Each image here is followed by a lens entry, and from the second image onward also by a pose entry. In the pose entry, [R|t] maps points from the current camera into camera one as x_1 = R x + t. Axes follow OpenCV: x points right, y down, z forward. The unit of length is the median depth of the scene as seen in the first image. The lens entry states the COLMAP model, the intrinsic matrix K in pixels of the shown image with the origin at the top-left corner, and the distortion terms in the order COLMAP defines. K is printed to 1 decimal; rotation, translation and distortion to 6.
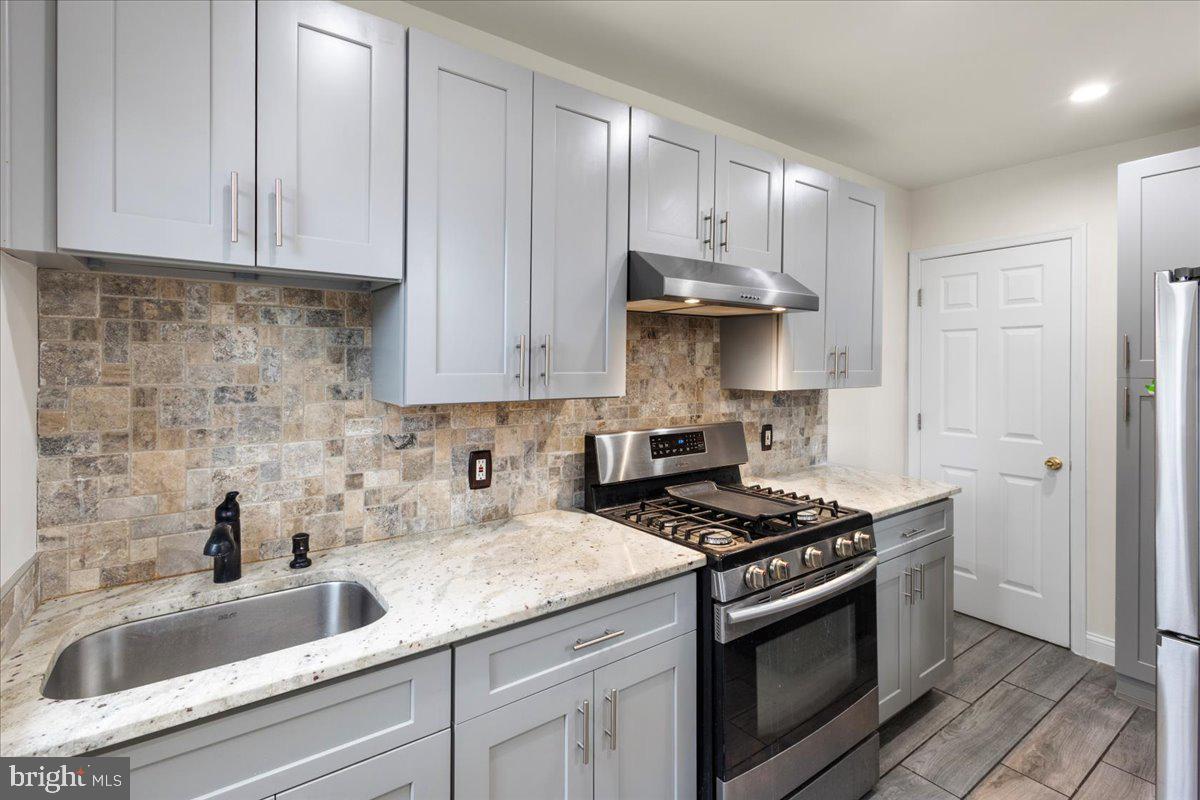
lens RADIAL K [[561.6, 0, 610.4], [0, 561.6, 363.2], [0, 0, 1]] dist [0.012186, -0.001628]
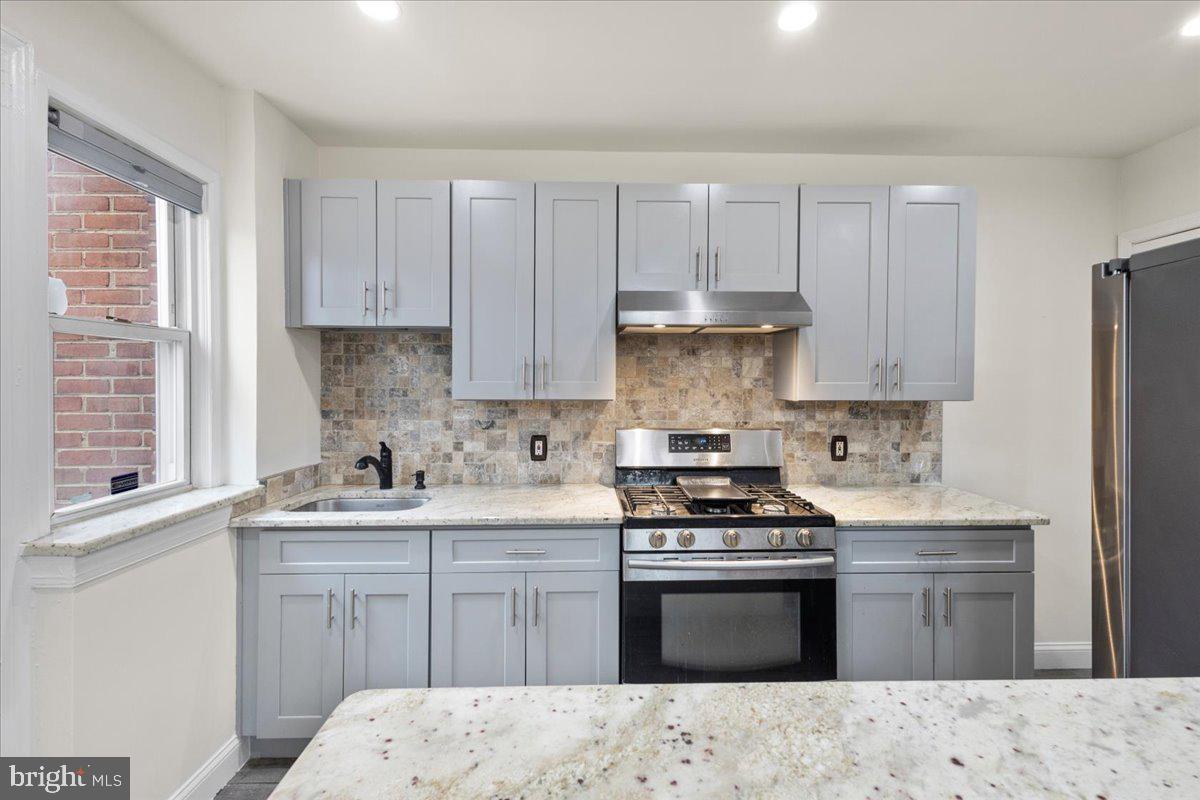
lens RADIAL K [[561.6, 0, 617.7], [0, 561.6, 382.1], [0, 0, 1]] dist [0.012186, -0.001628]
pose [[0.829686, 0.000246, -0.558230, 0.789416], [0.001103, 0.999997, 0.002079, 0.014496], [0.558229, -0.002341, 0.829684, -0.108487]]
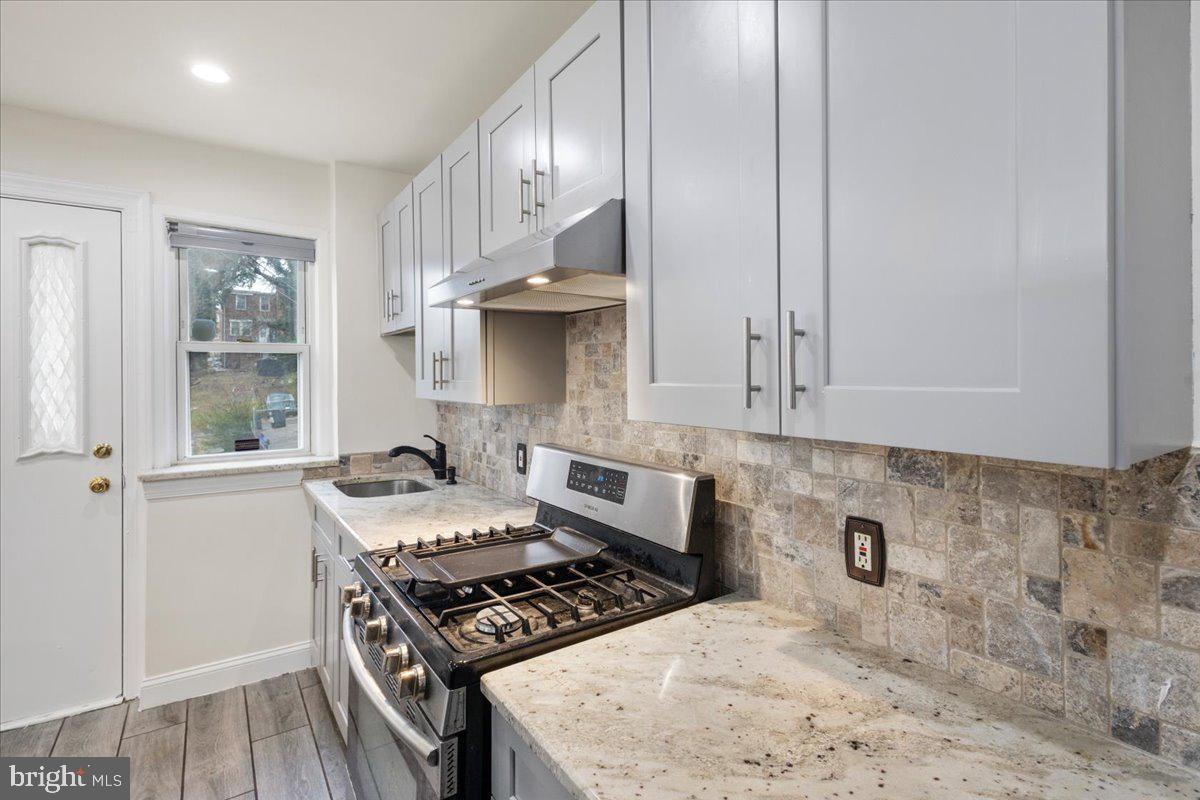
lens RADIAL K [[561.6, 0, 610.1], [0, 561.6, 376.5], [0, 0, 1]] dist [0.012186, -0.001628]
pose [[-0.019724, -0.005191, -0.999792, 1.052559], [0.002256, 0.999984, -0.005236, 0.014380], [0.999803, -0.002359, -0.019712, 1.267099]]
